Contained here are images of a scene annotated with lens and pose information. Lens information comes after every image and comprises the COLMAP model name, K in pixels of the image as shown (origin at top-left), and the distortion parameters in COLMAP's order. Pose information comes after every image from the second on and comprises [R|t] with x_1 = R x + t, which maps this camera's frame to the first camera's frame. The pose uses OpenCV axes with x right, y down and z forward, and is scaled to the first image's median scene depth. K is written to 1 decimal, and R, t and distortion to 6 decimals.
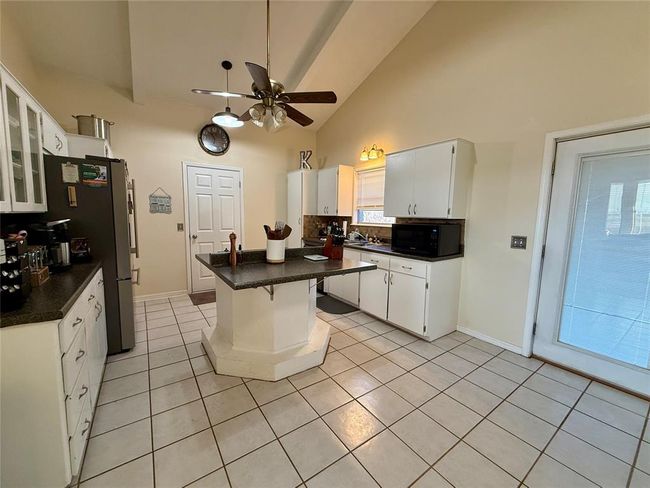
lens RADIAL K [[259.2, 0, 322.9], [0, 259.2, 244.1], [0, 0, 1]] dist [-0.001368, -0.000231]
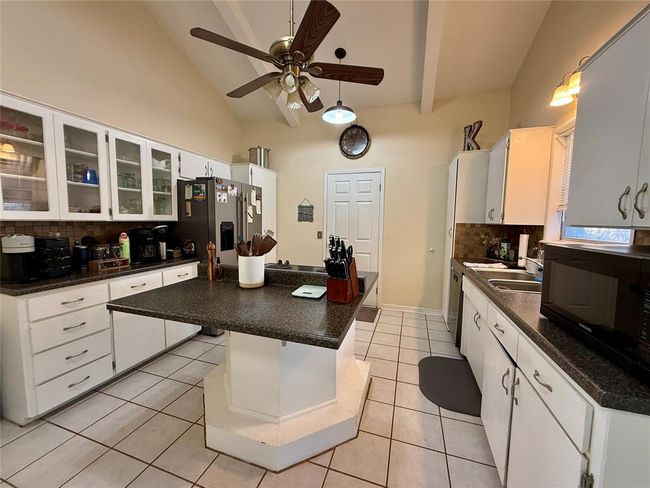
lens RADIAL K [[259.2, 0, 322.9], [0, 259.2, 244.1], [0, 0, 1]] dist [-0.001368, -0.000231]
pose [[0.595842, 0.061921, -0.800711, 0.289941], [-0.090650, 0.995837, 0.009554, -0.041455], [0.797969, 0.066891, 0.598975, 0.400977]]
